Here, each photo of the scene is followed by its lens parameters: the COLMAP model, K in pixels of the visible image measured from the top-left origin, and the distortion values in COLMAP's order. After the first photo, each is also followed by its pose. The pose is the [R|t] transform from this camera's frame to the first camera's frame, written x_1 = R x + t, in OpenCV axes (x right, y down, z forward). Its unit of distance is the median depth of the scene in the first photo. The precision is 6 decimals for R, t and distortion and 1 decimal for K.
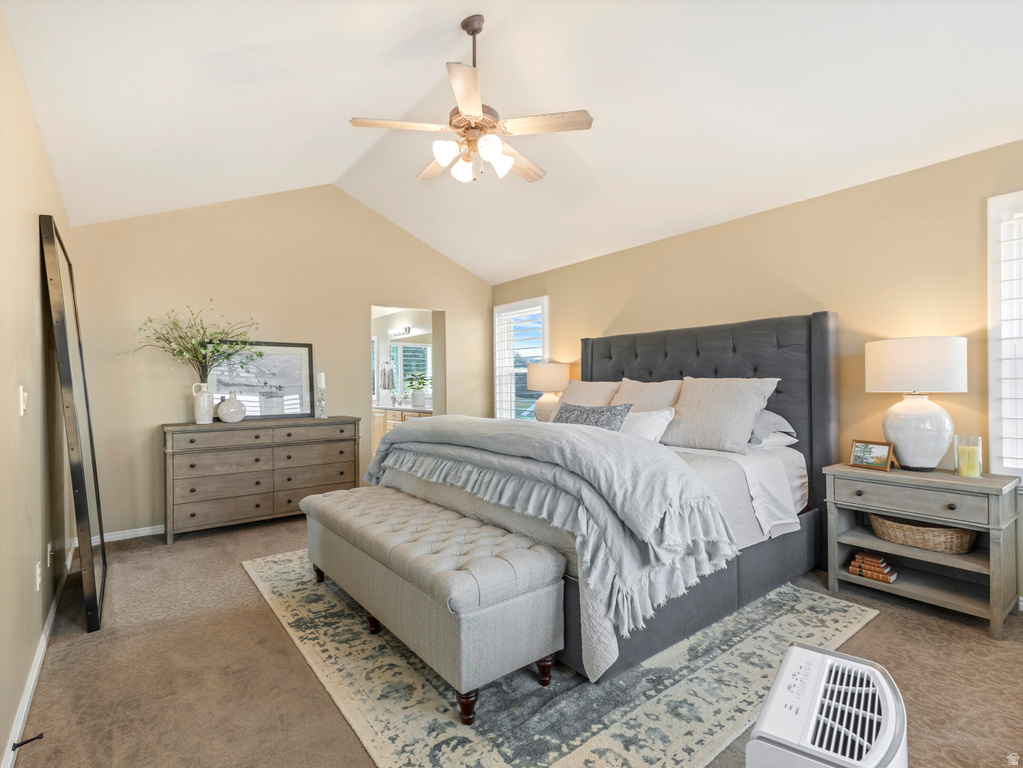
lens RADIAL K [[504.8, 0, 521.6], [0, 504.8, 381.6], [0, 0, 1]] dist [0.019165, -0.002433]
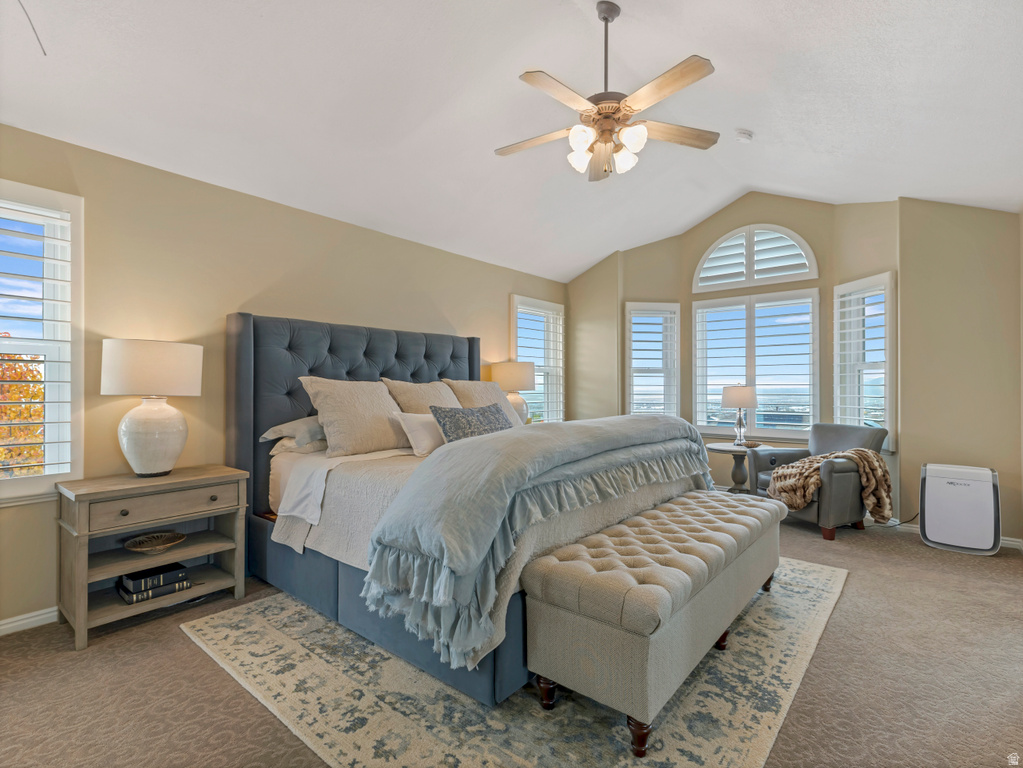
lens RADIAL K [[504.8, 0, 516.3], [0, 504.8, 382.3], [0, 0, 1]] dist [0.019165, -0.002433]
pose [[-0.217609, 0.018638, 0.975858, -1.091005], [-0.005025, 0.999783, -0.020215, 0.028158], [-0.976023, -0.009302, -0.217468, 1.524111]]
